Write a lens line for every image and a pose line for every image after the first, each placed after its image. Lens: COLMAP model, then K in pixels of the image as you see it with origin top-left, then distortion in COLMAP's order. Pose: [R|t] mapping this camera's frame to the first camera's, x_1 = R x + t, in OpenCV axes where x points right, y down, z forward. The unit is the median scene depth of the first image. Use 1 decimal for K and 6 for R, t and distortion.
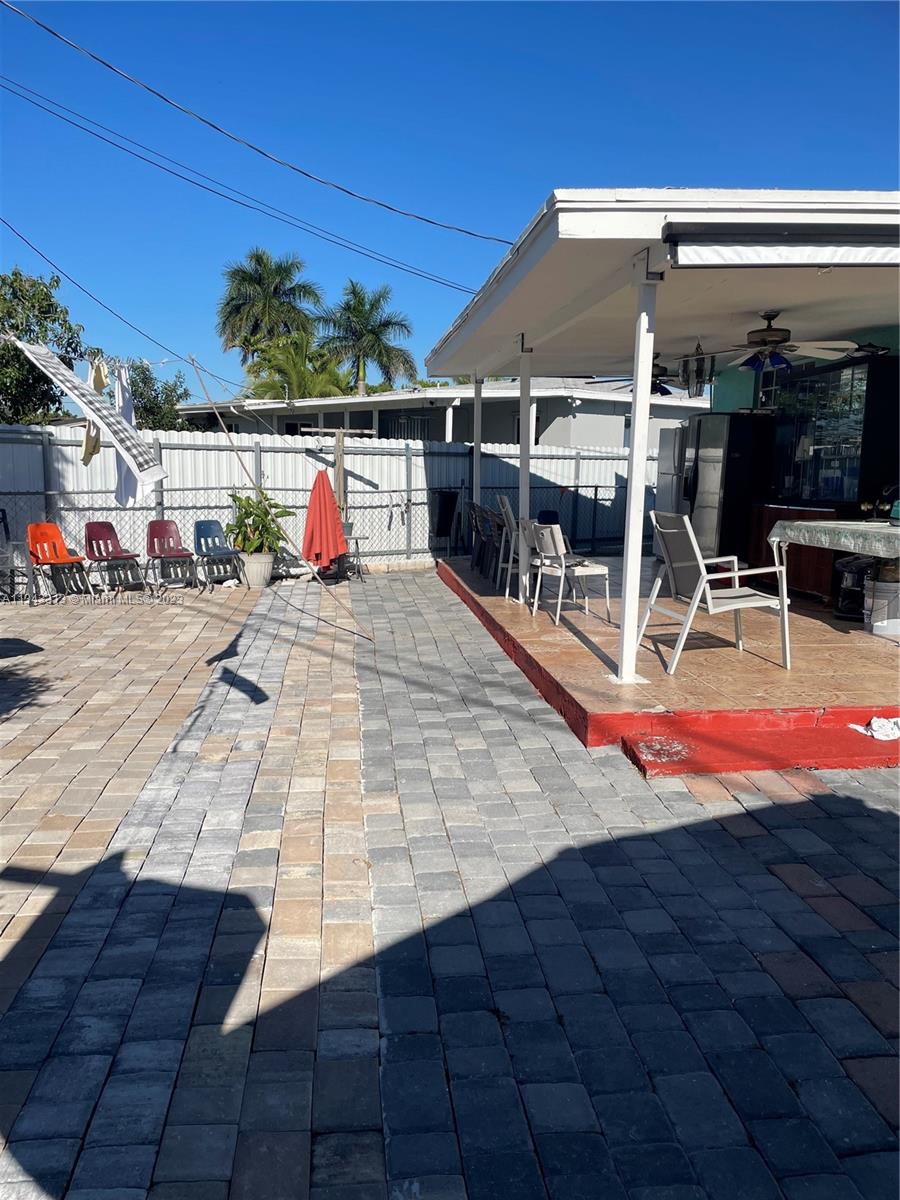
lens RADIAL K [[914.5, 0, 448.7], [0, 914.5, 601.7], [0, 0, 1]] dist [0.007298, 0.000907]
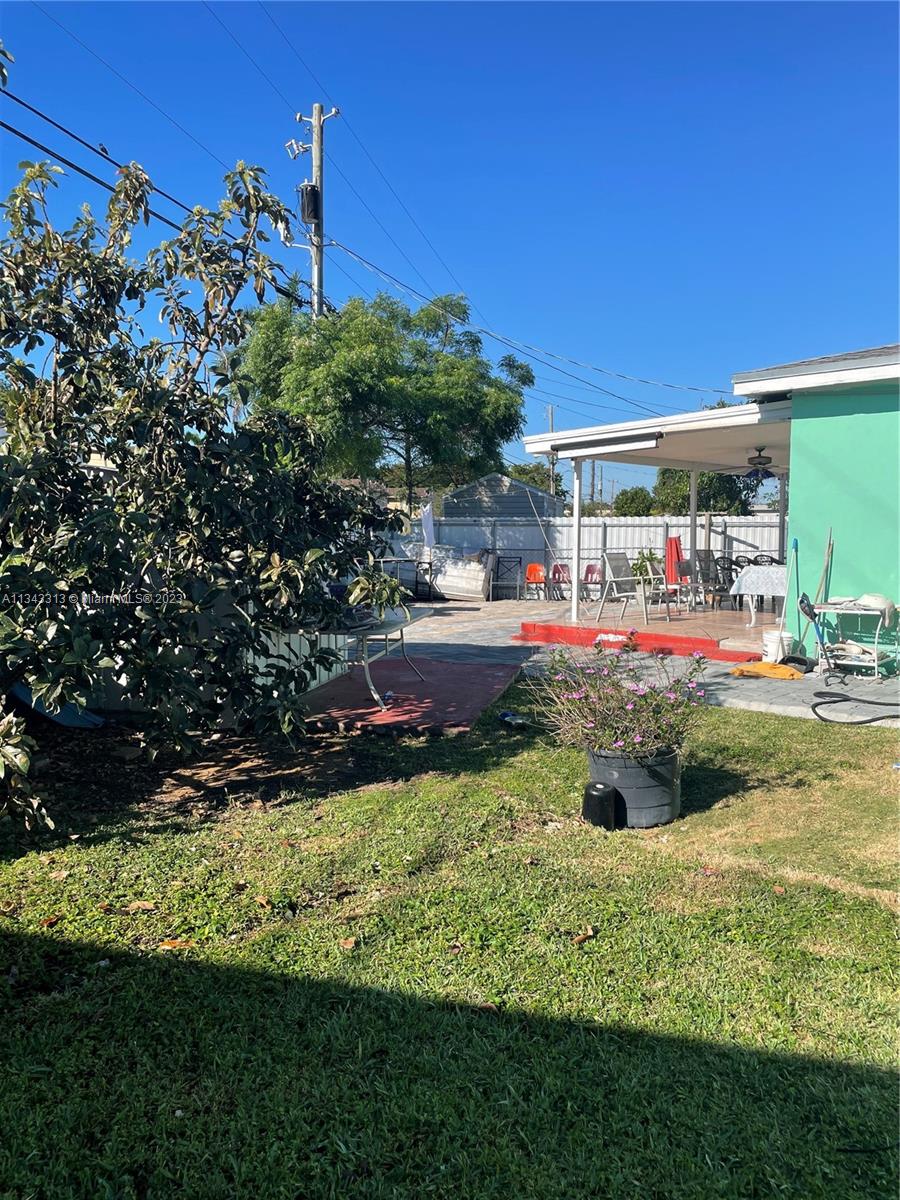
lens RADIAL K [[914.5, 0, 450.6], [0, 914.5, 599.8], [0, 0, 1]] dist [0.007298, 0.000907]
pose [[0.607565, 0.047892, -0.792825, 1.011795], [-0.105376, 0.994217, -0.020695, 0.050900], [0.787249, 0.096119, 0.609098, -0.359718]]
